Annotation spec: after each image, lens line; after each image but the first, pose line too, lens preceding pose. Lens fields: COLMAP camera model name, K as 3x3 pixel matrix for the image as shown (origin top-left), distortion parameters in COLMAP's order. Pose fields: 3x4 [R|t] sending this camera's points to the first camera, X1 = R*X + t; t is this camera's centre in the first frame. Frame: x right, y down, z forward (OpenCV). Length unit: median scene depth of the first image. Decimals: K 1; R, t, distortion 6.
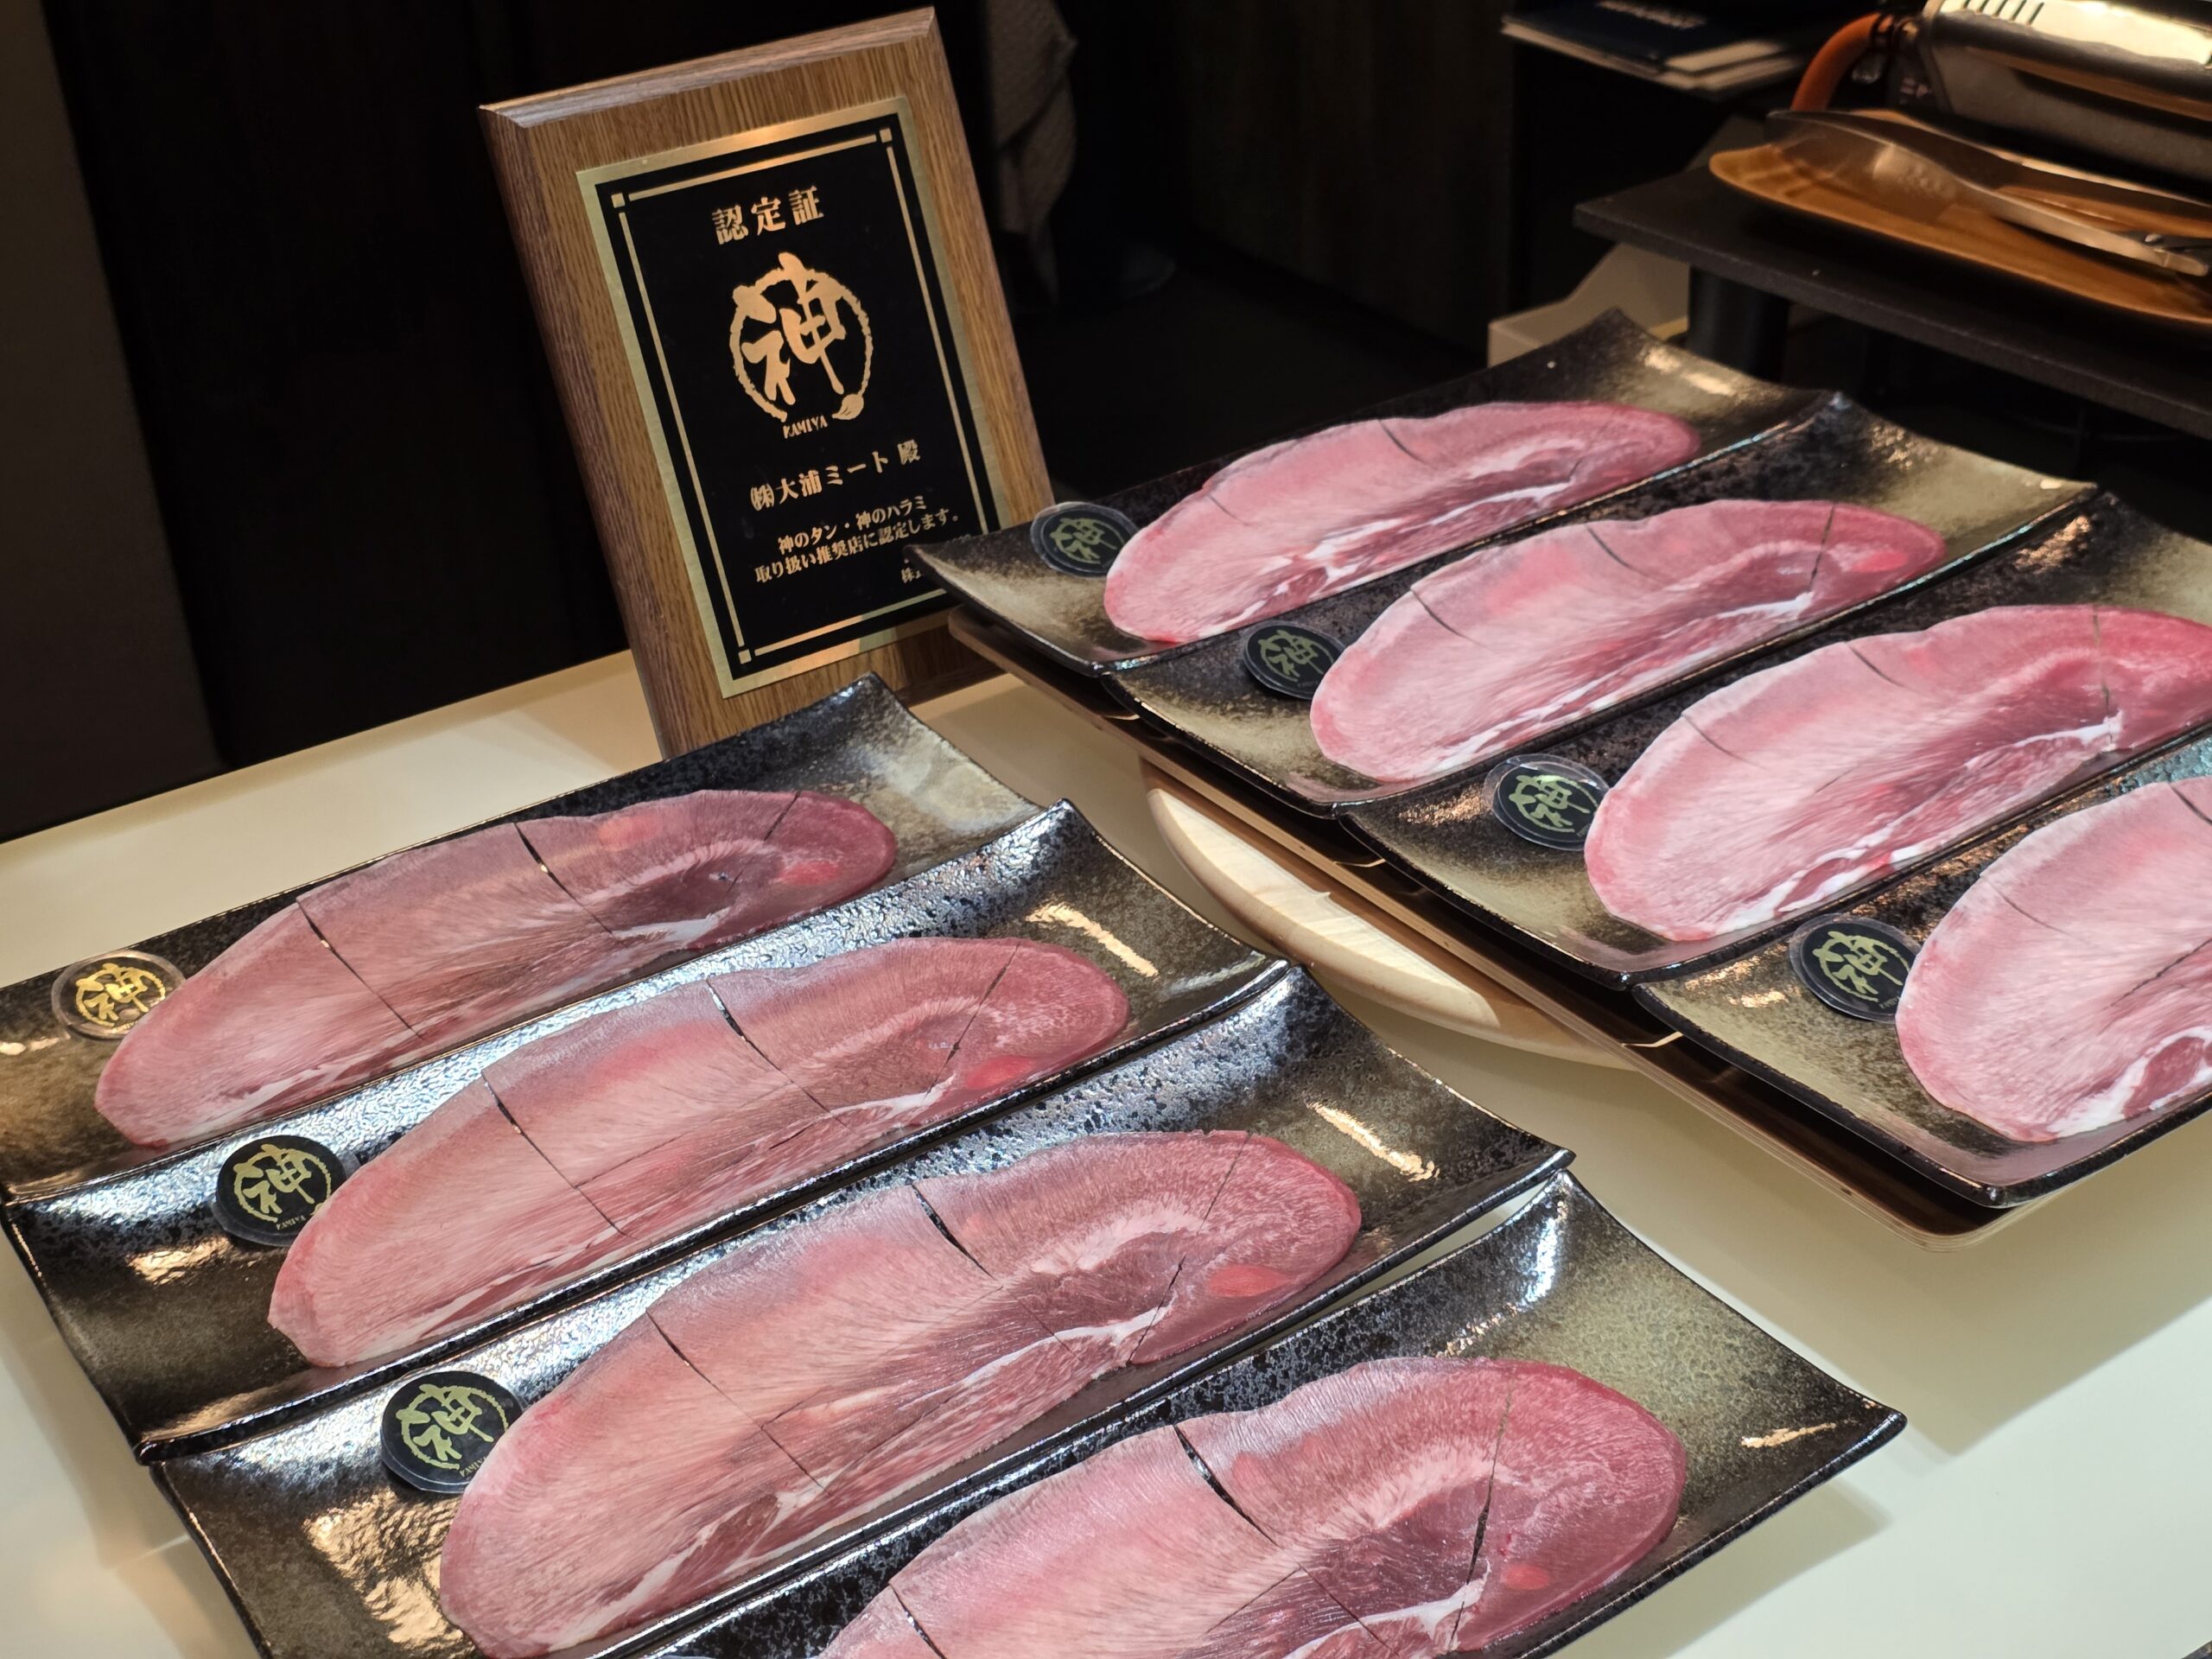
lens RADIAL K [[2947.6, 0, 1108.0], [0, 2947.6, 839.1], [0, 0, 1]] dist [-0.085604, 0.000000]
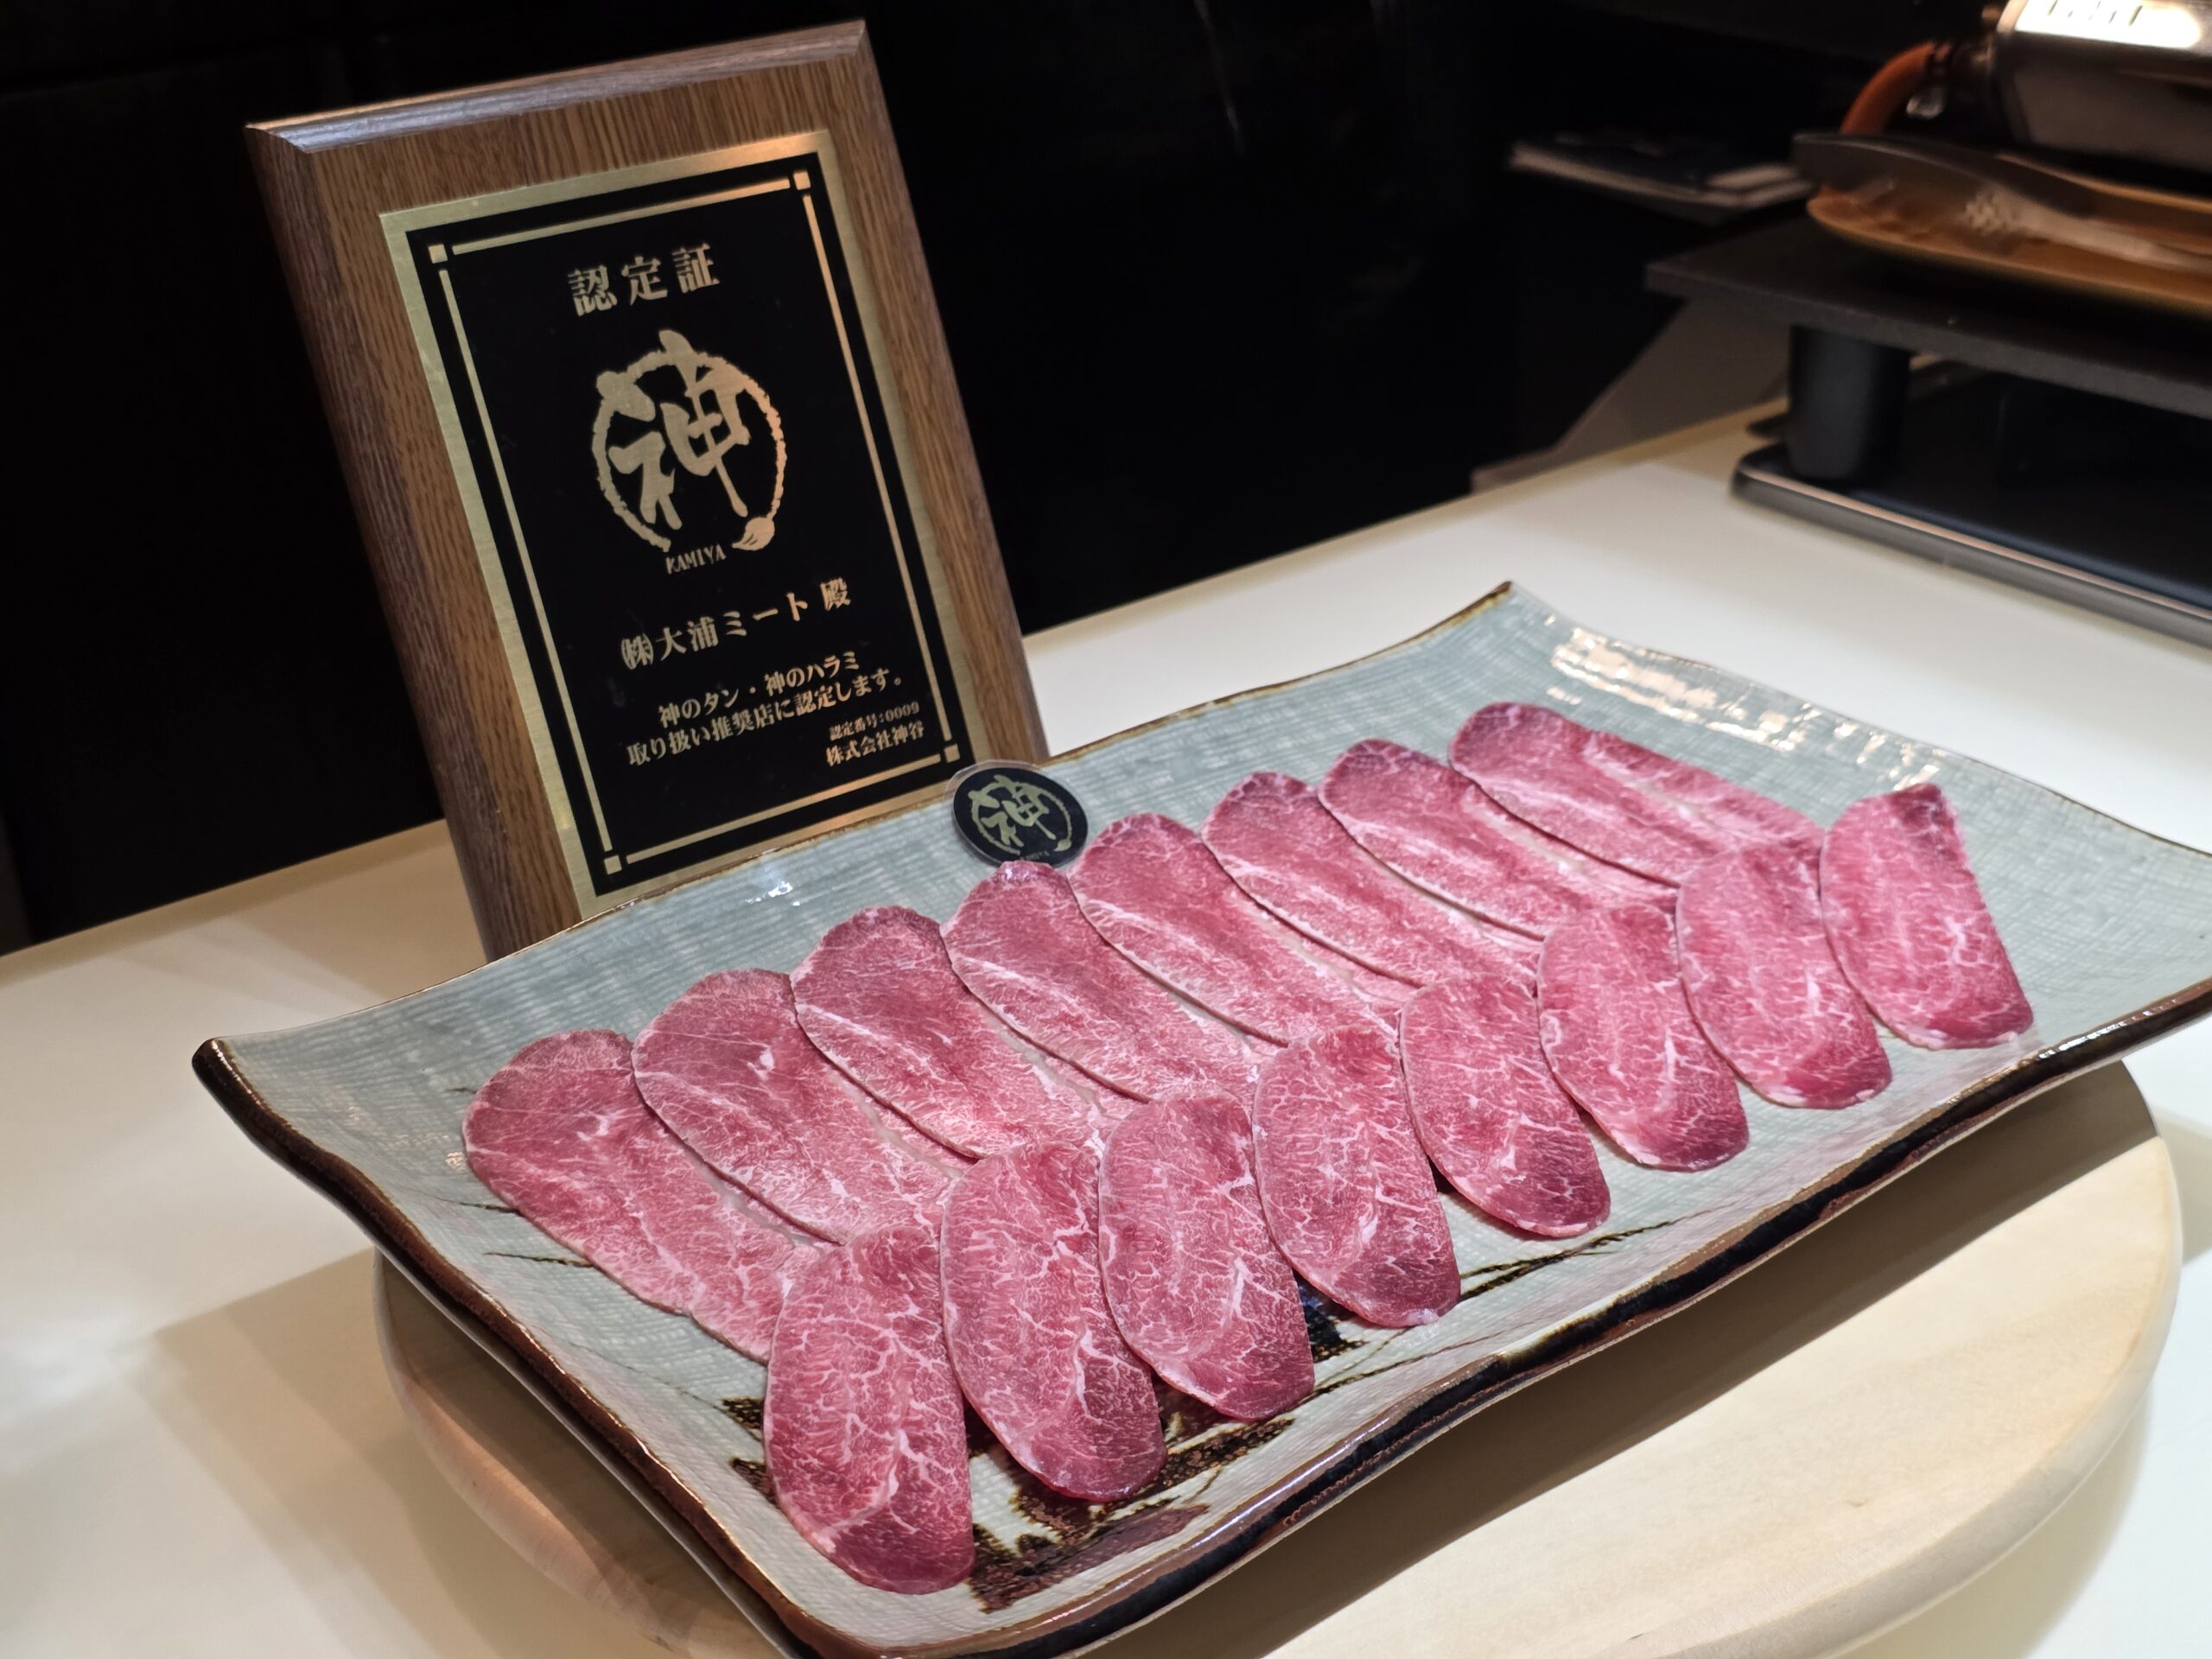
lens RADIAL K [[2947.6, 0, 1102.4], [0, 2947.6, 825.3], [0, 0, 1]] dist [-0.085604, 0.000000]
pose [[0.999888, -0.011388, 0.009762, -0.007042], [0.012069, 0.997268, -0.072874, -0.016296], [-0.008905, 0.072984, 0.997293, 0.255276]]
